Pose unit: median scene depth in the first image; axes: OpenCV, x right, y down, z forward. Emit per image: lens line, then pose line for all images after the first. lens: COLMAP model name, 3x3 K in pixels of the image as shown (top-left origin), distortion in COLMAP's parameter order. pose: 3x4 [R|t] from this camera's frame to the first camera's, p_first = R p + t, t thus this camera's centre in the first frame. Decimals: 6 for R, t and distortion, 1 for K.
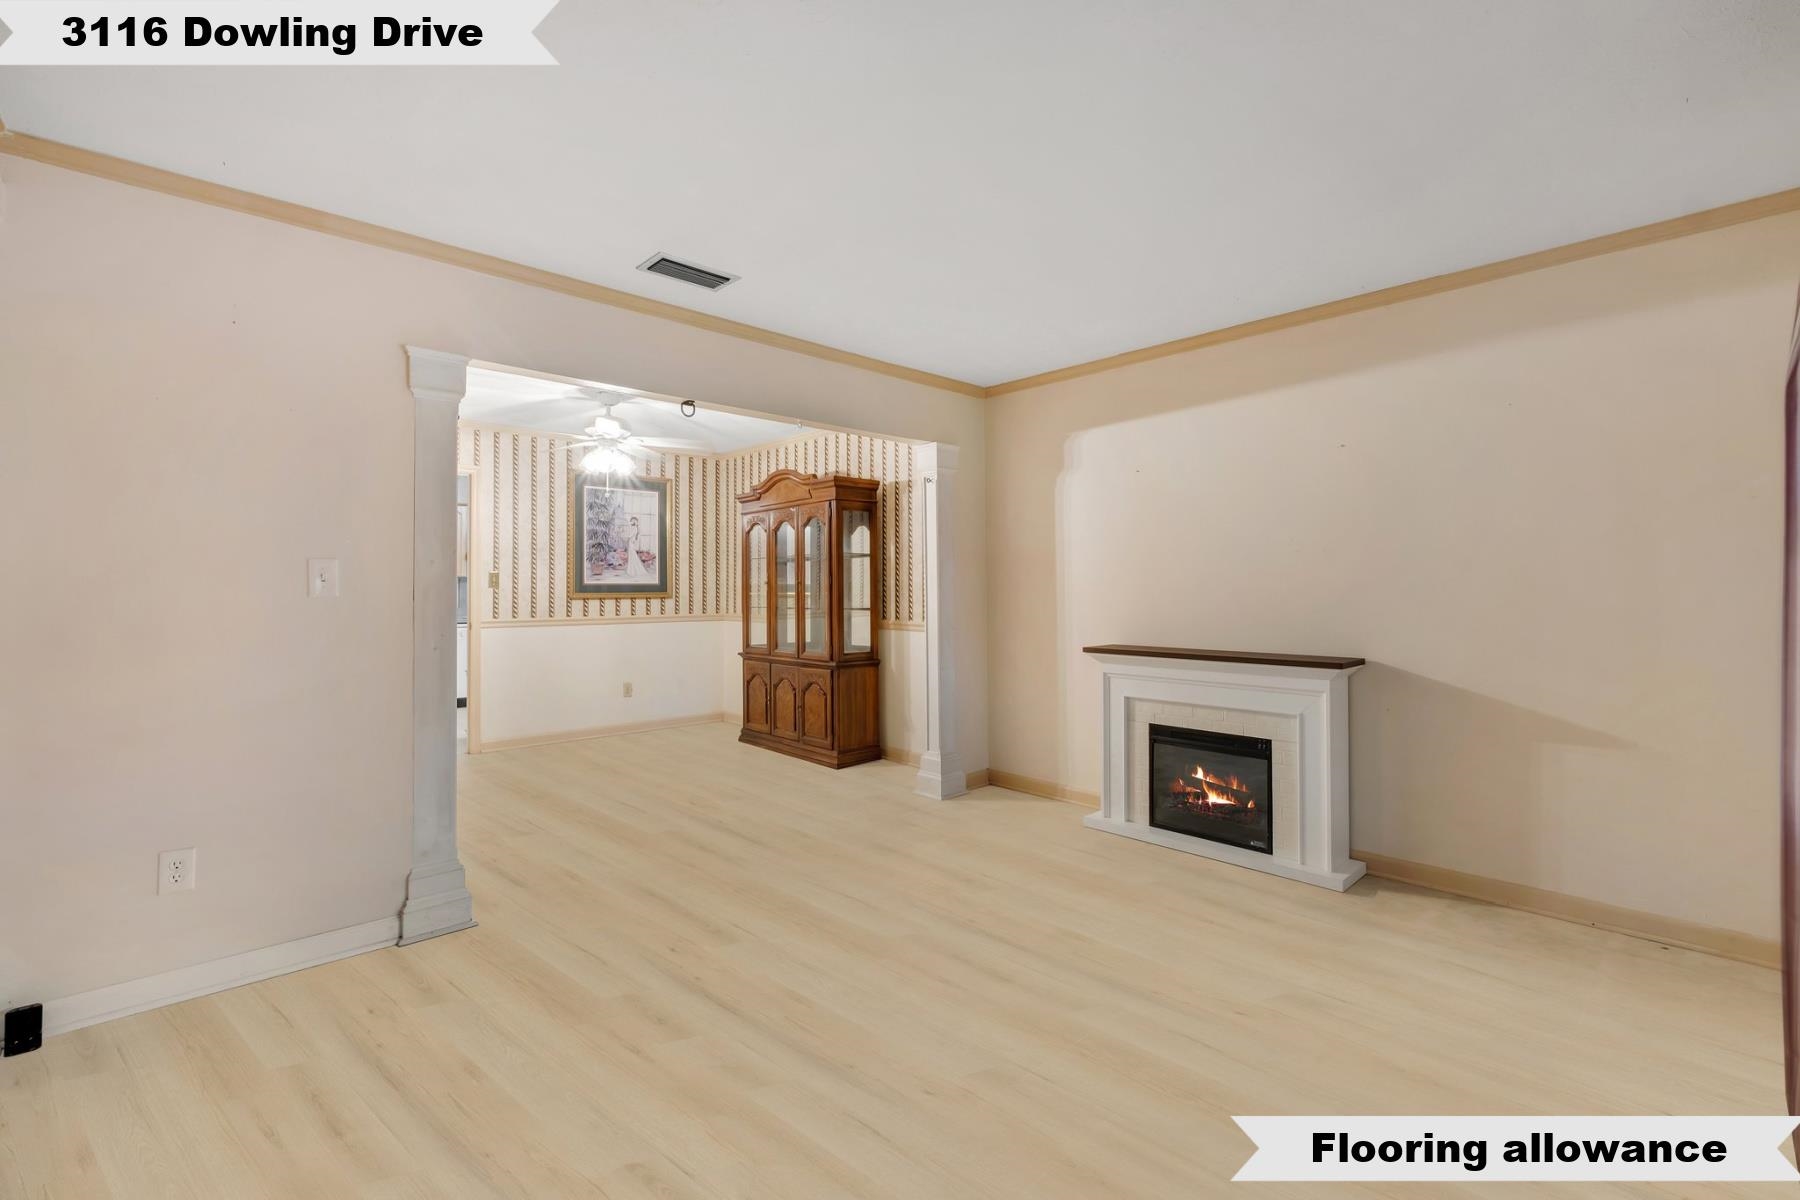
lens RADIAL K [[812.6, 0, 897.7], [0, 812.6, 576.8], [0, 0, 1]] dist [0.002738, -0.002468]
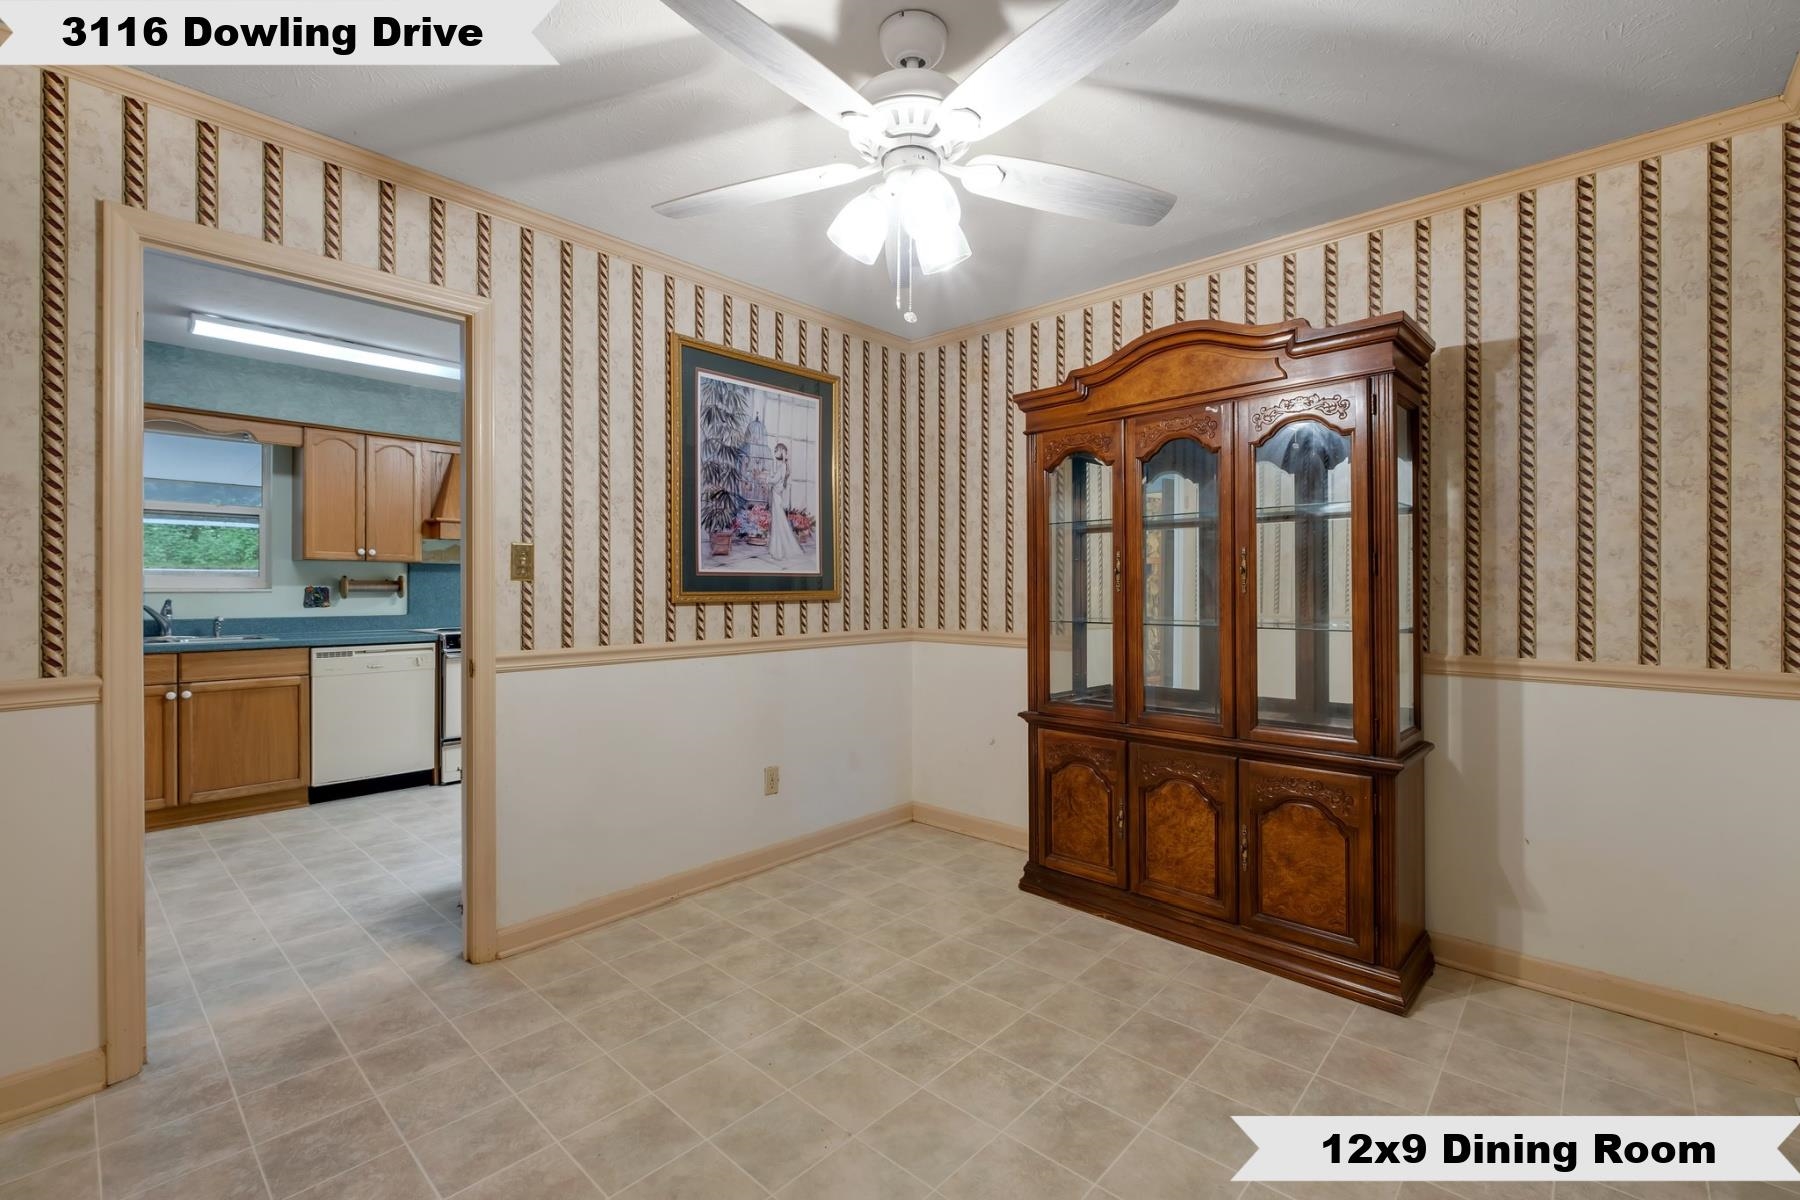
lens RADIAL K [[812.6, 0, 902.0], [0, 812.6, 585.8], [0, 0, 1]] dist [0.002738, -0.002468]
pose [[0.996575, 0.002284, 0.082663, -0.303227], [-0.003655, 0.999858, 0.016441, 0.007925], [-0.082613, -0.016687, 0.996442, 0.502012]]
